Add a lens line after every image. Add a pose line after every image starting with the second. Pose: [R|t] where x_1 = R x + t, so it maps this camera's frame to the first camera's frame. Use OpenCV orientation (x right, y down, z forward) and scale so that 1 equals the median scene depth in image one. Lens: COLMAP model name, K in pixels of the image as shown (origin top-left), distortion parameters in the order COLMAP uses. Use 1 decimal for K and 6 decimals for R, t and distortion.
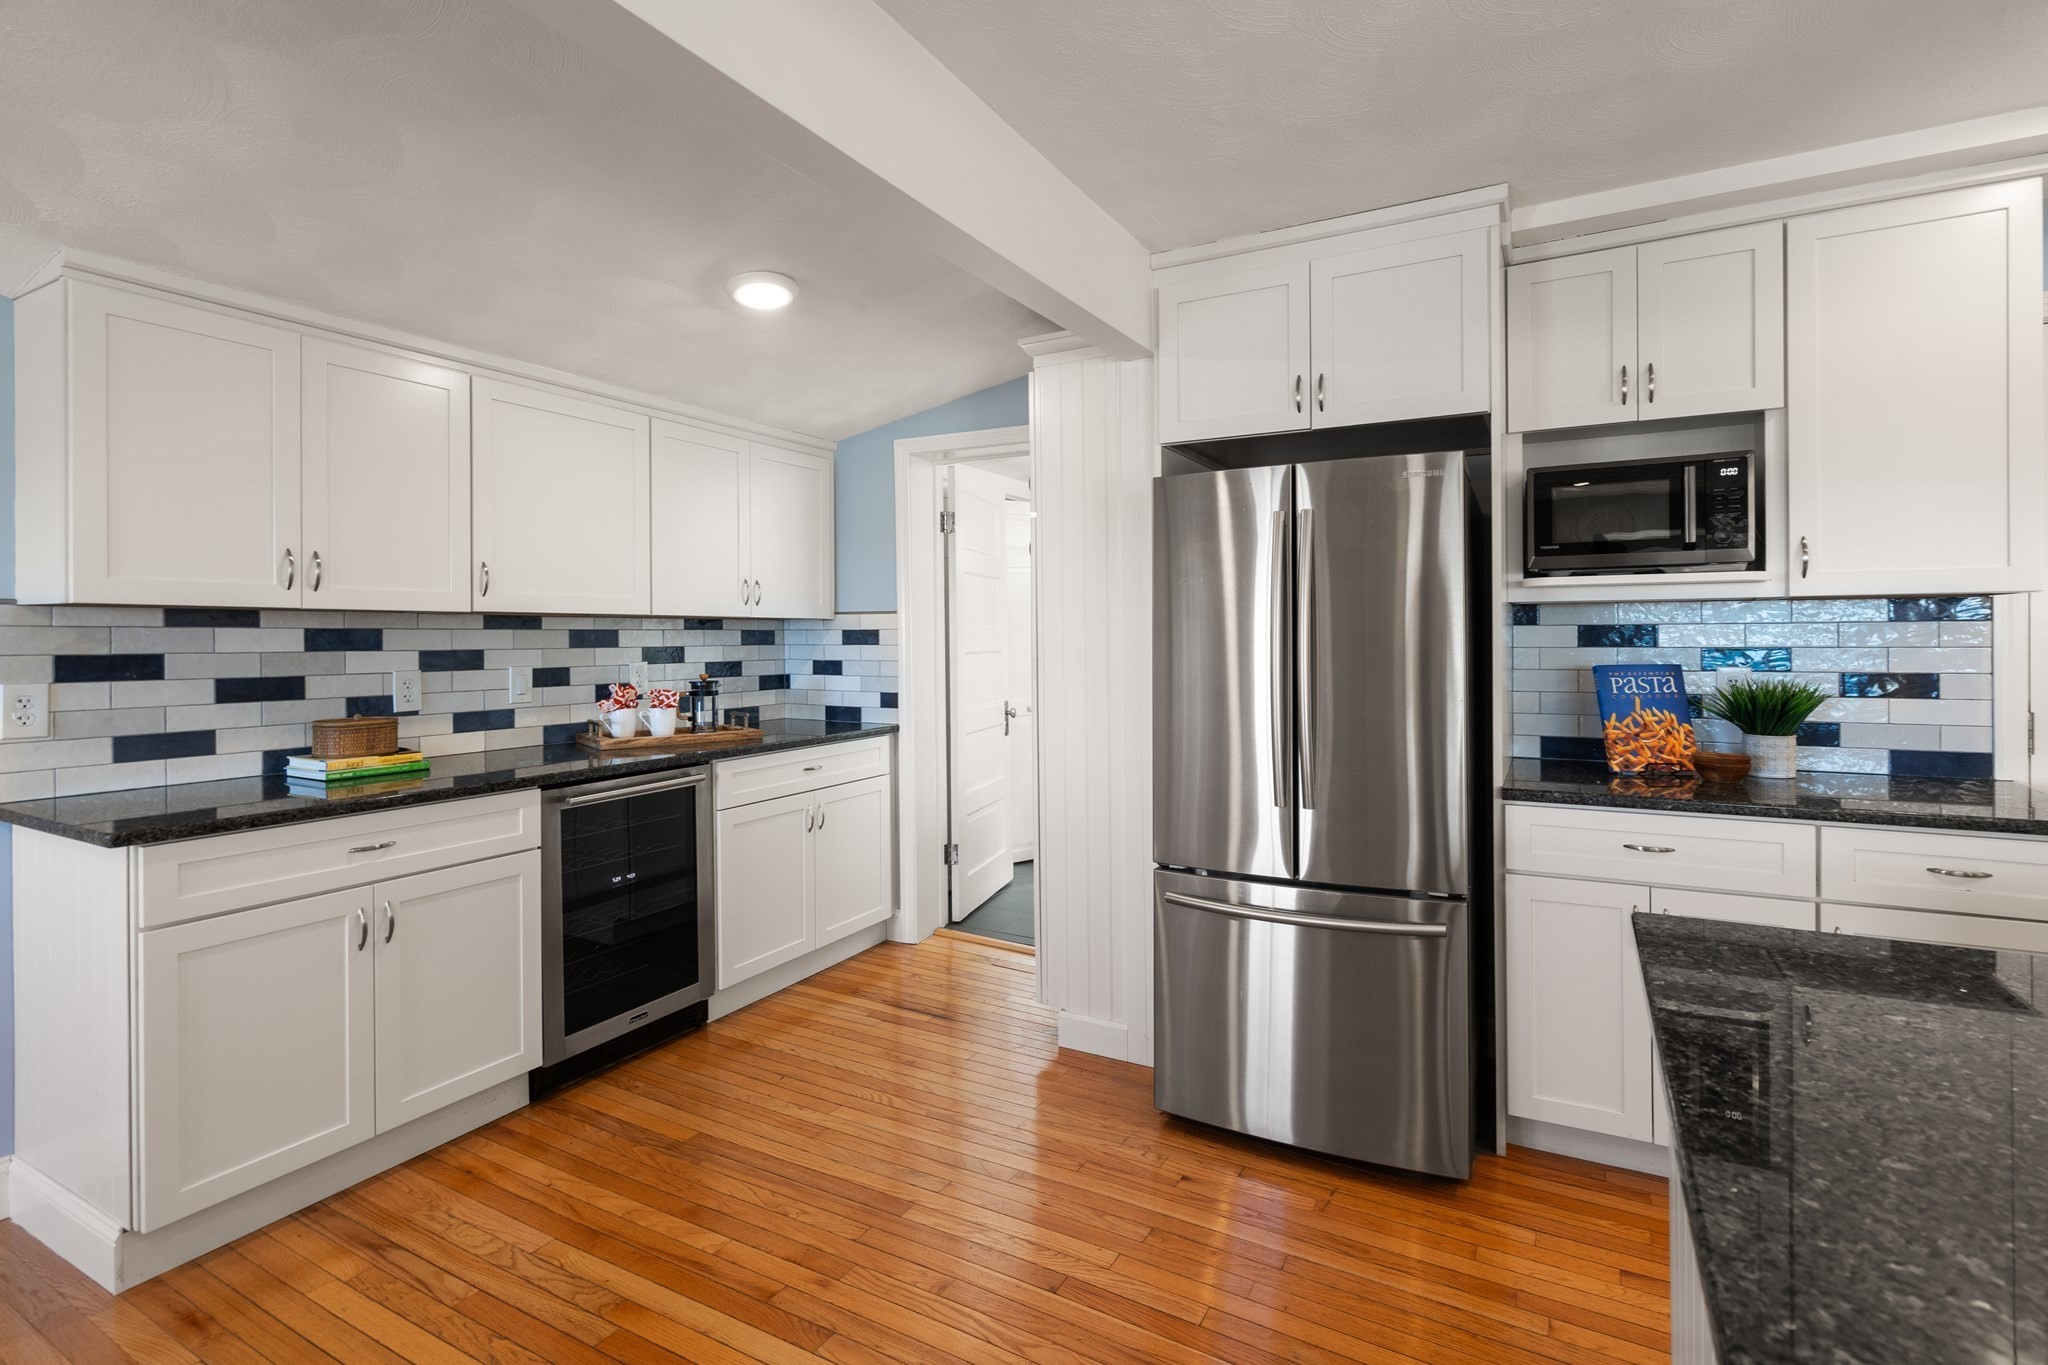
lens RADIAL K [[952.0, 0, 1048.6], [0, 952.0, 637.4], [0, 0, 1]] dist [-0.004653, -0.000113]
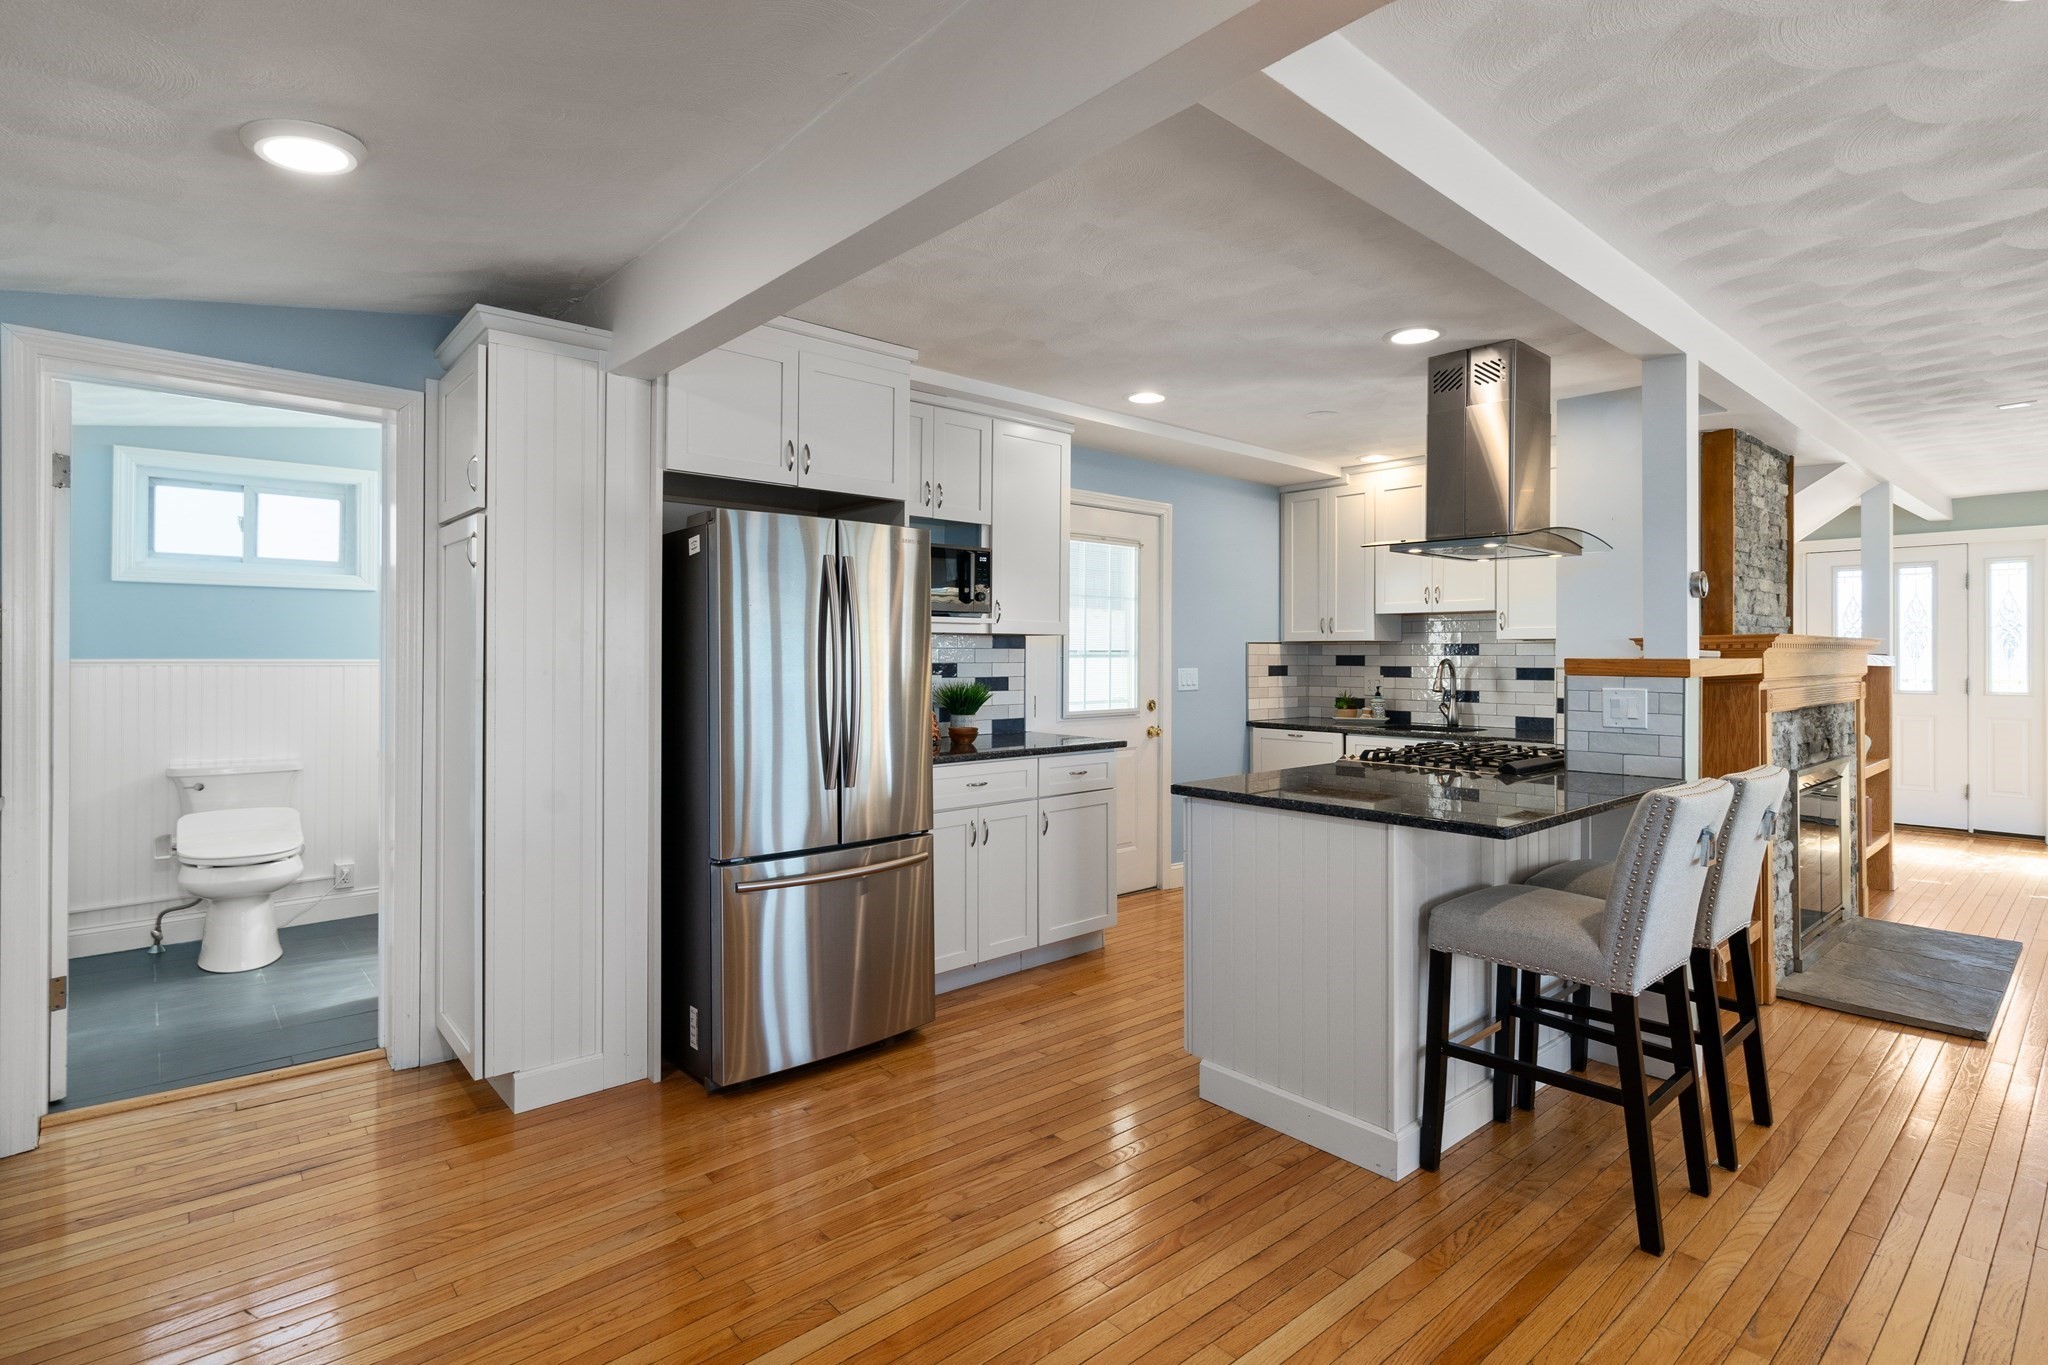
lens RADIAL K [[969.0, 0, 1042.4], [0, 969.0, 649.1], [0, 0, 1]] dist [-0.014125, 0.009428]
pose [[0.346776, 0.013945, 0.937844, -0.725982], [-0.003978, 0.999902, -0.013396, 0.007627], [-0.937939, 0.000915, 0.346798, 0.246038]]
